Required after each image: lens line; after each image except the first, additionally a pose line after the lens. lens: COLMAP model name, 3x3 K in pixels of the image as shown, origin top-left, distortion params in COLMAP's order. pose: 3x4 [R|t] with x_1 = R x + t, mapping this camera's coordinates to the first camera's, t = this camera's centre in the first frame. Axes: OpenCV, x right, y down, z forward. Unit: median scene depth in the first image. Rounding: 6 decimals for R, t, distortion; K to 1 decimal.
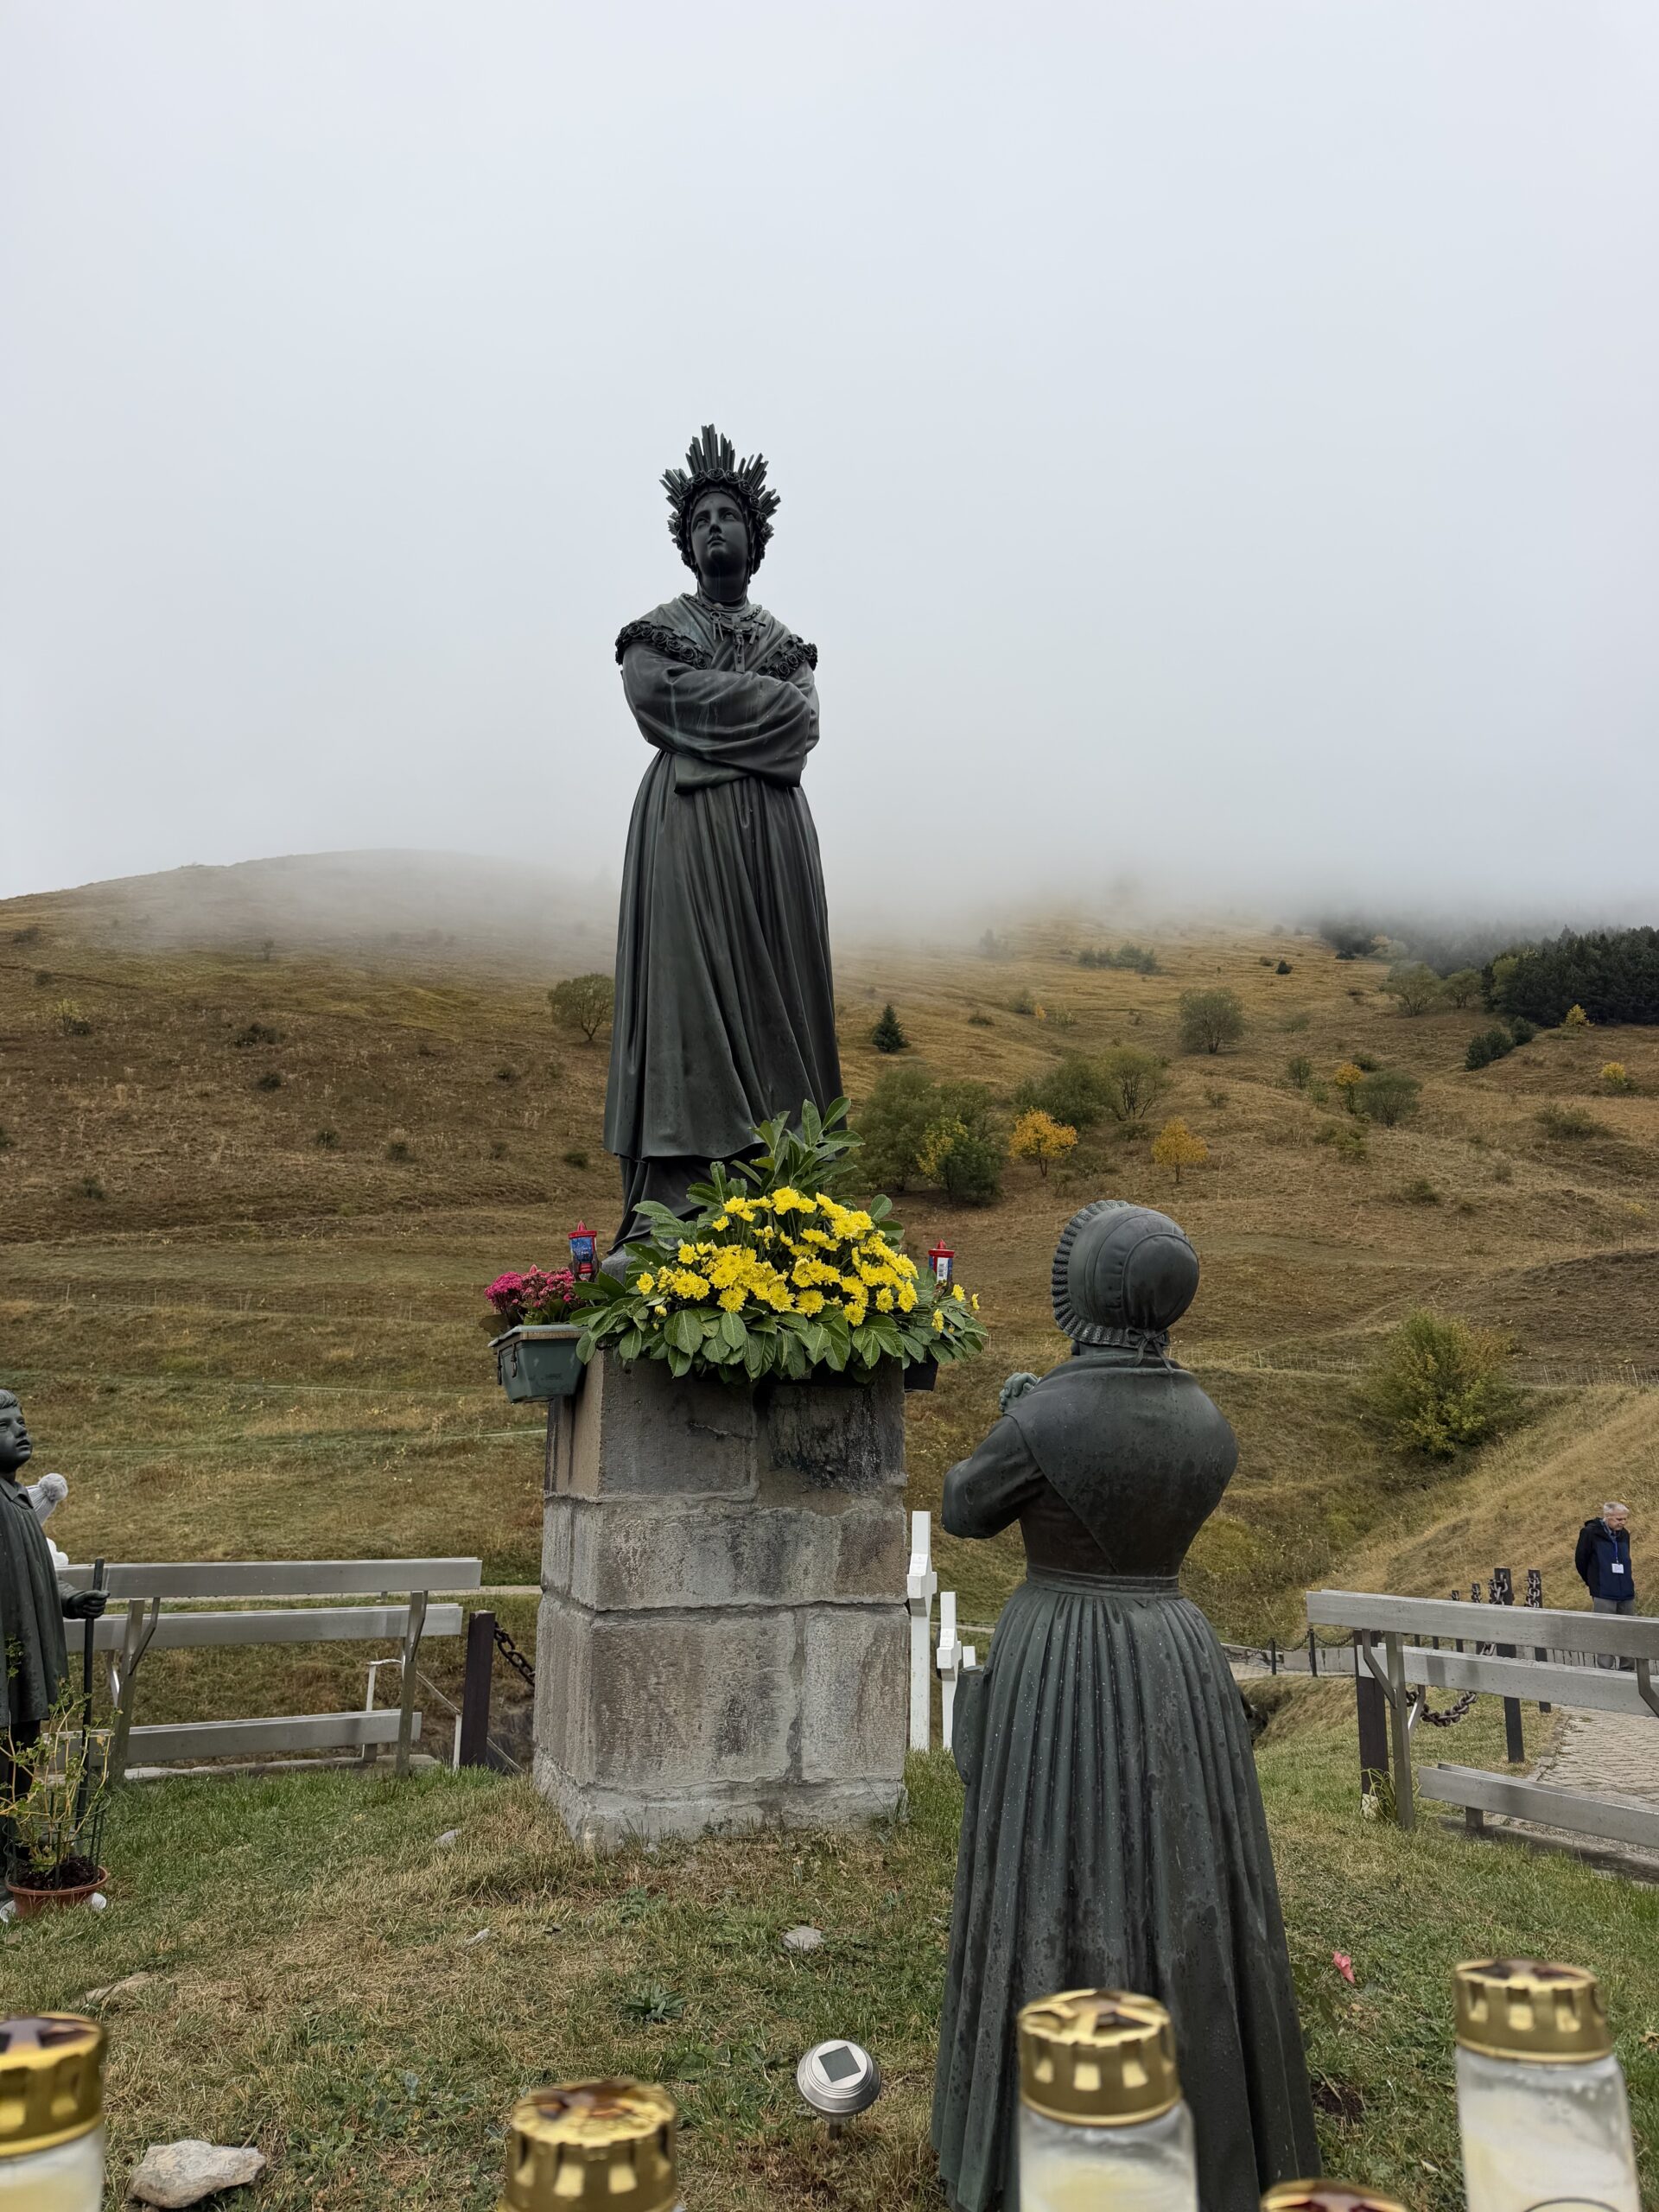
lens RADIAL K [[1567.8, 0, 824.9], [0, 1567.8, 1104.7], [0, 0, 1]] dist [0.005803, -0.013757]
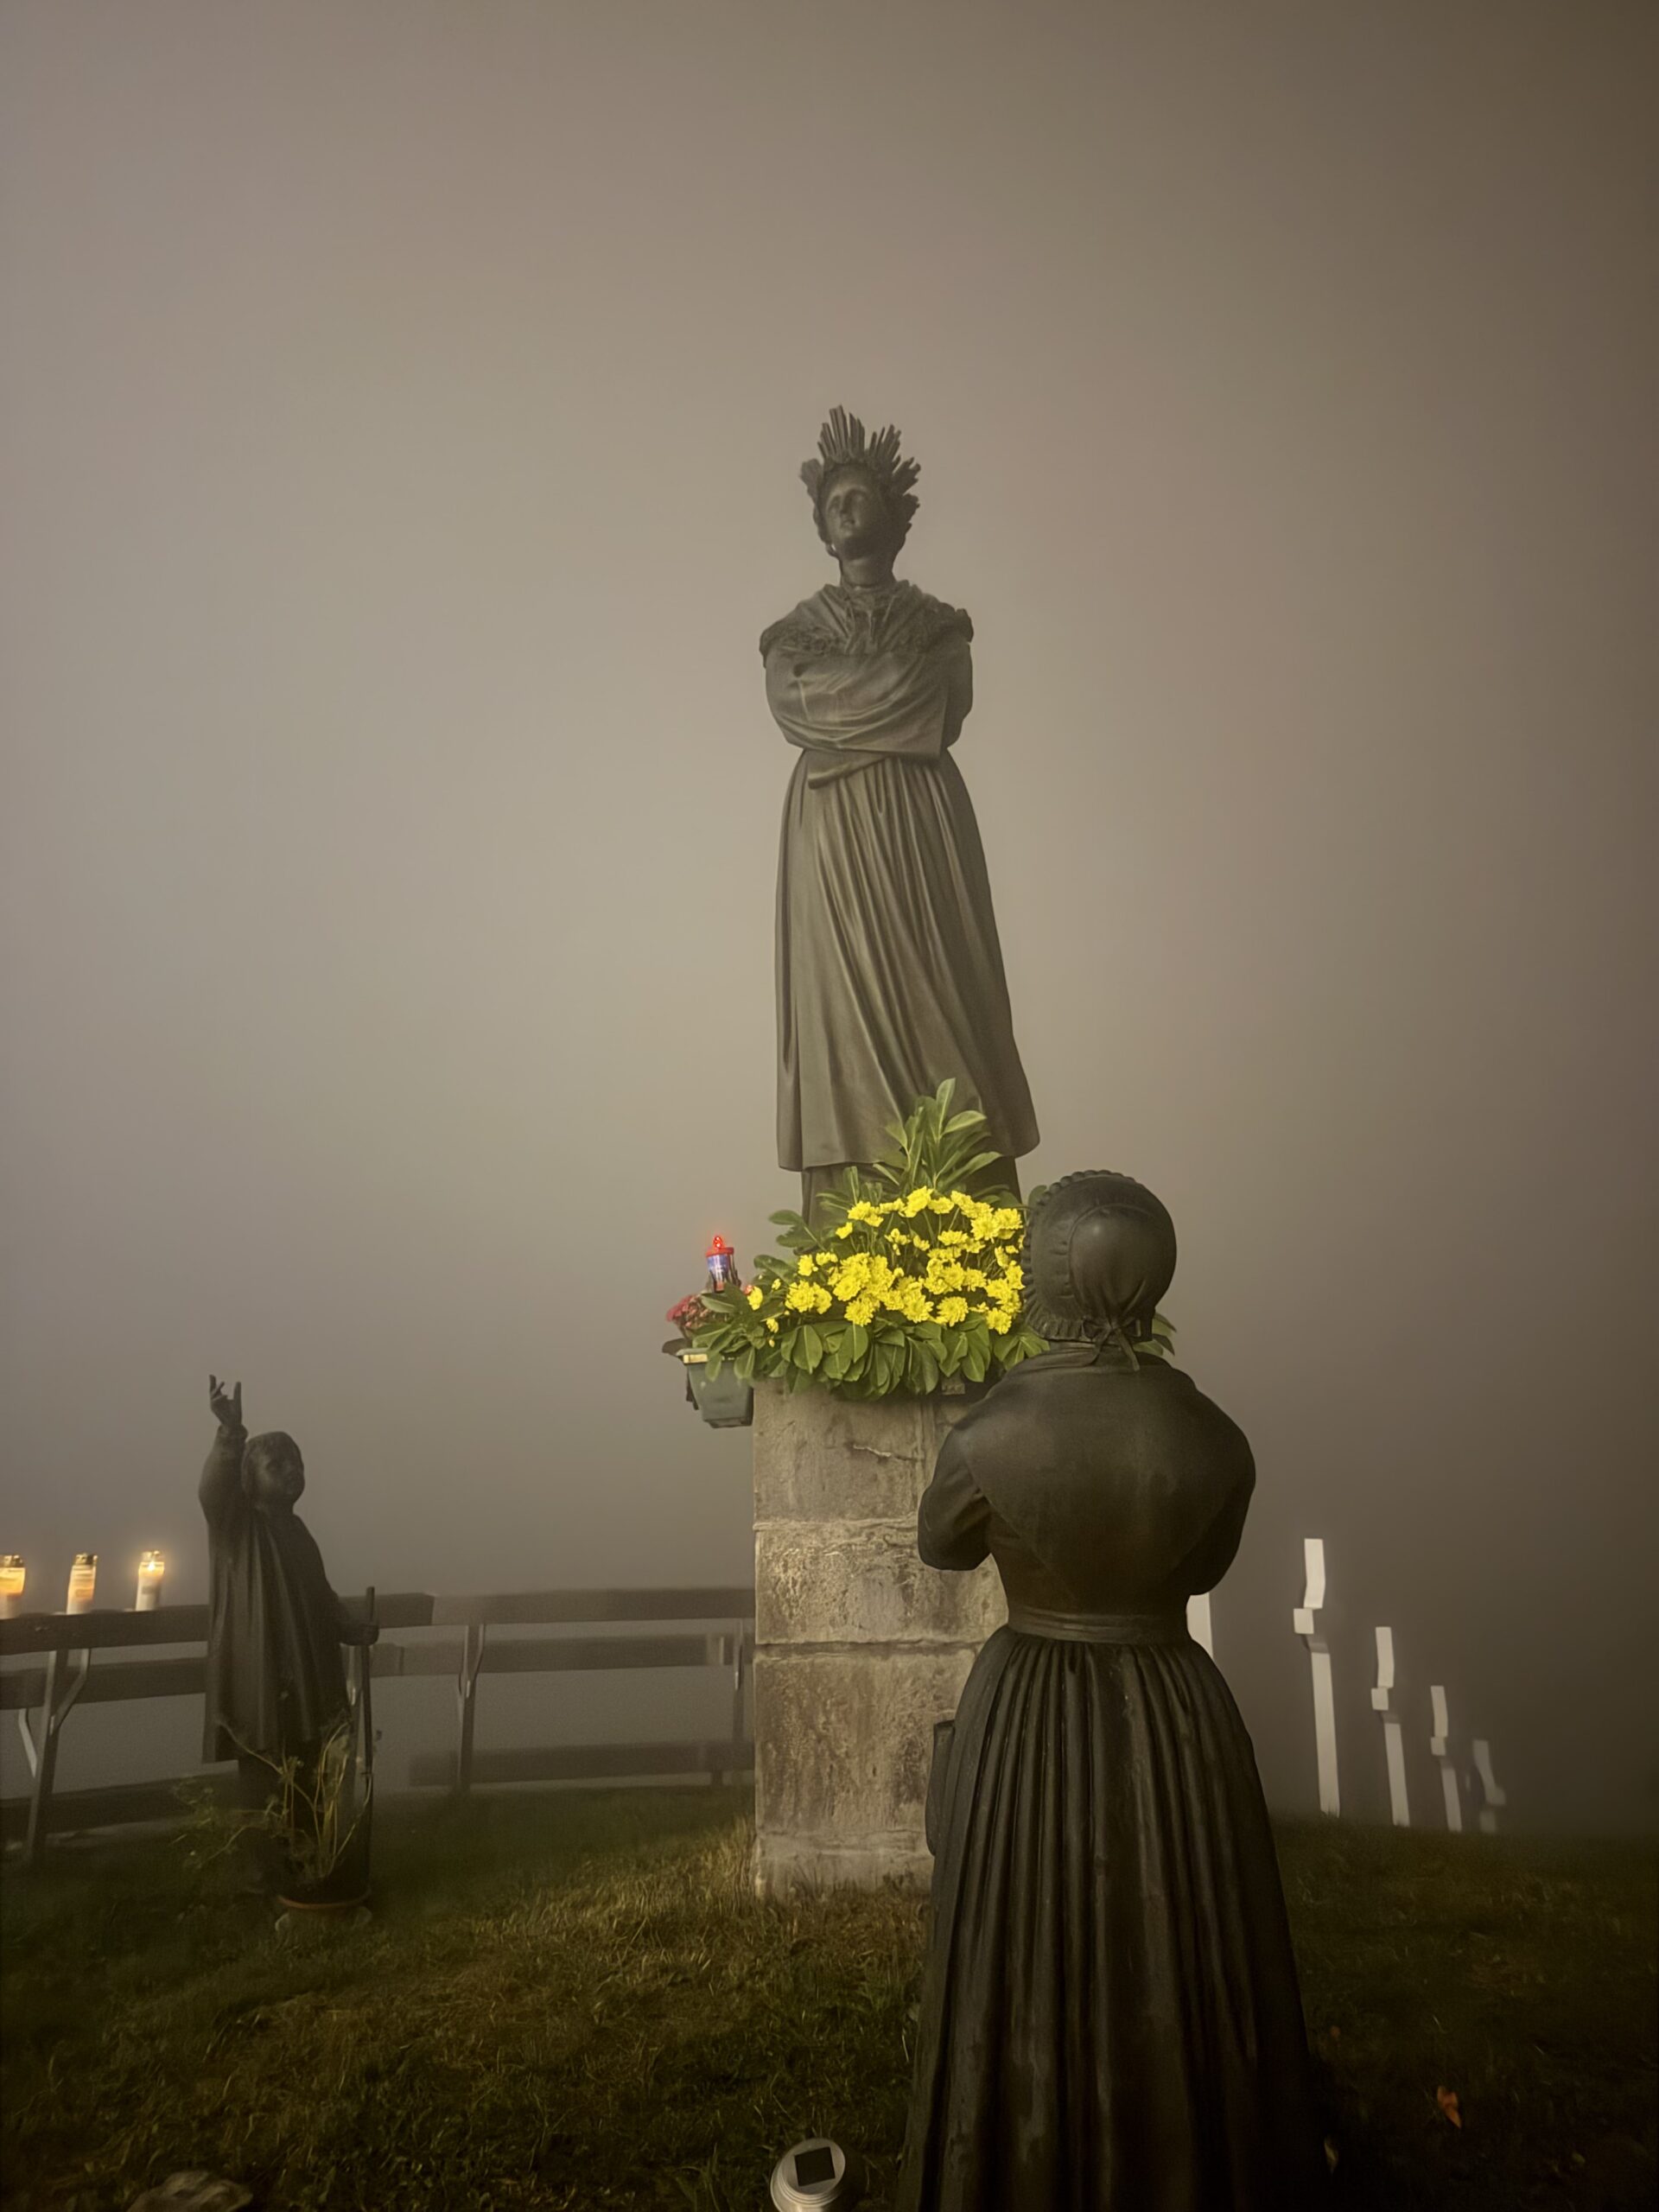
lens RADIAL K [[1567.8, 0, 830.0], [0, 1567.8, 1103.2], [0, 0, 1]] dist [0.005803, -0.013757]
pose [[0.947193, -0.092672, -0.306980, 0.216118], [0.087348, 0.995693, -0.031070, 0.027149], [0.308537, 0.002616, 0.951209, 0.101389]]
